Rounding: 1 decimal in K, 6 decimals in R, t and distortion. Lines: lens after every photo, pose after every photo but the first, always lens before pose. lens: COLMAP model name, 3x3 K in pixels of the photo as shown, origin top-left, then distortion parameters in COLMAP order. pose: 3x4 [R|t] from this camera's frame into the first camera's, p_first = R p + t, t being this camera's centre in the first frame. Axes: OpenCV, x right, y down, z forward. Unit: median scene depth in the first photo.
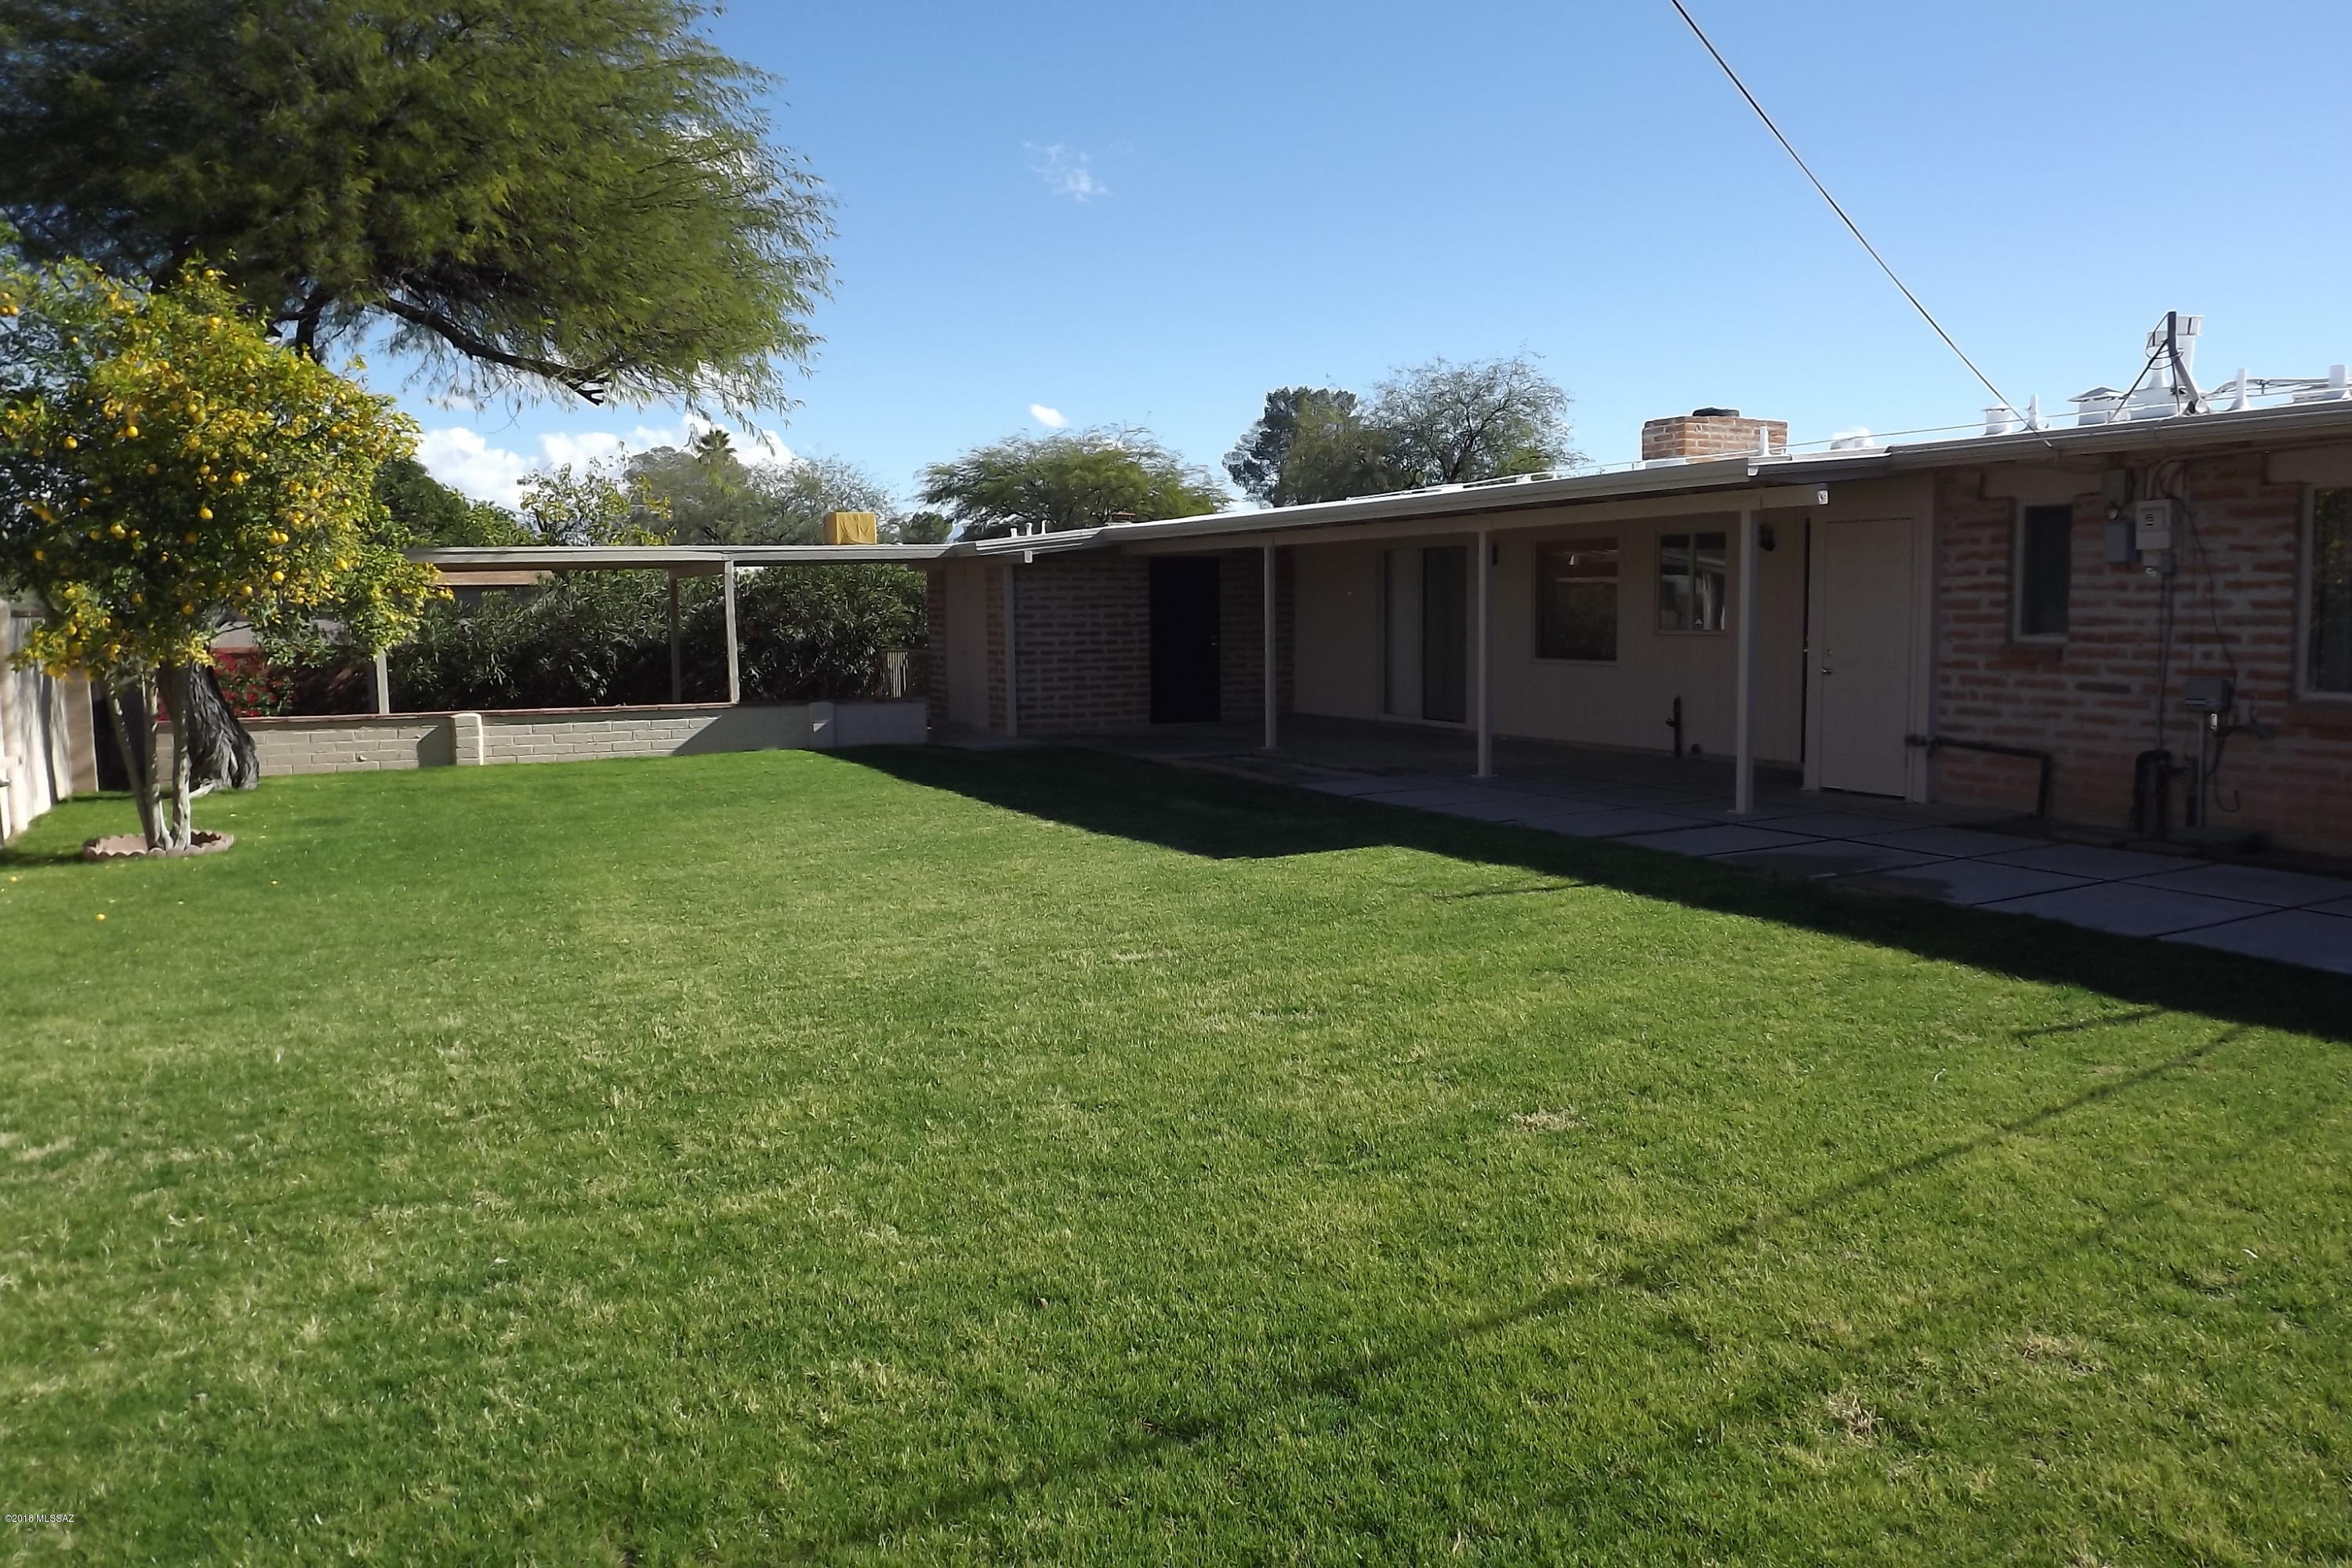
lens RADIAL K [[1714.9, 0, 1176.0], [0, 1714.9, 784.0], [0, 0, 1]] dist [-0.000704, -0.000879]
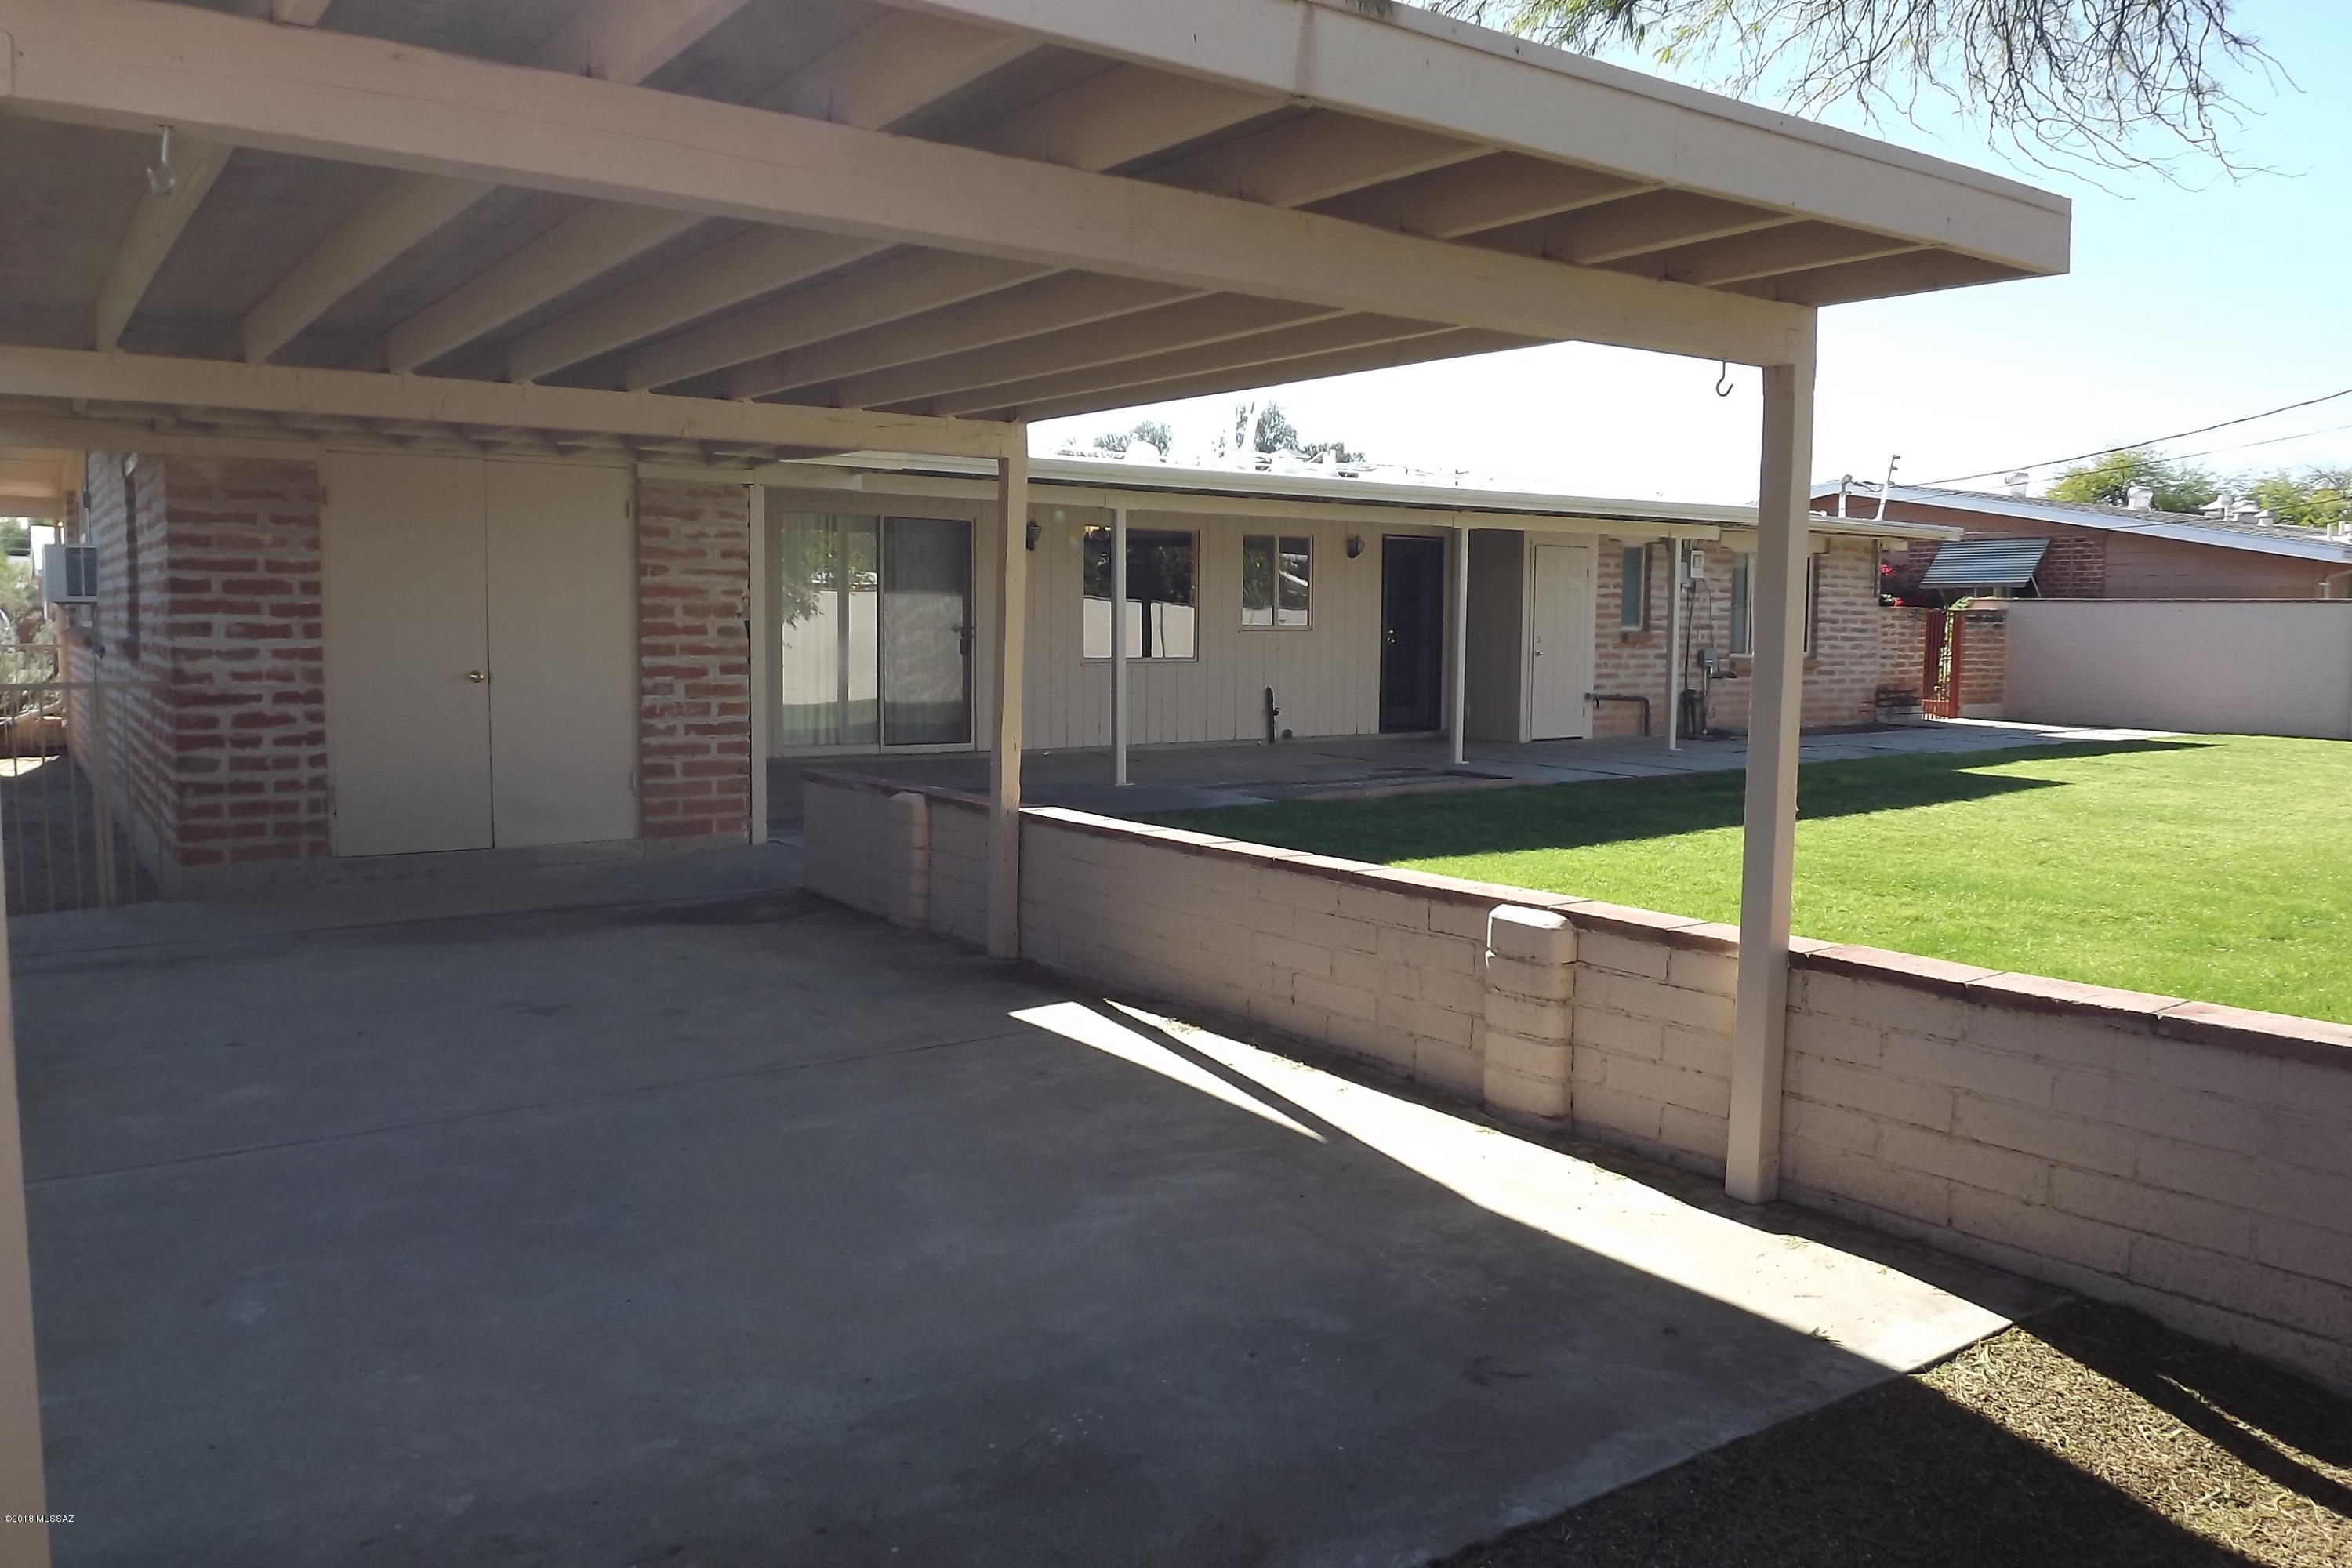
lens RADIAL K [[1700.4, 0, 1177.3], [0, 1700.4, 675.8], [0, 0, 1]] dist [0.003790, 0.002871]
pose [[-0.155625, -0.025578, 0.987485, -1.031858], [0.095135, 0.994630, 0.040756, -0.147734], [-0.983224, 0.100287, -0.152356, 1.685536]]
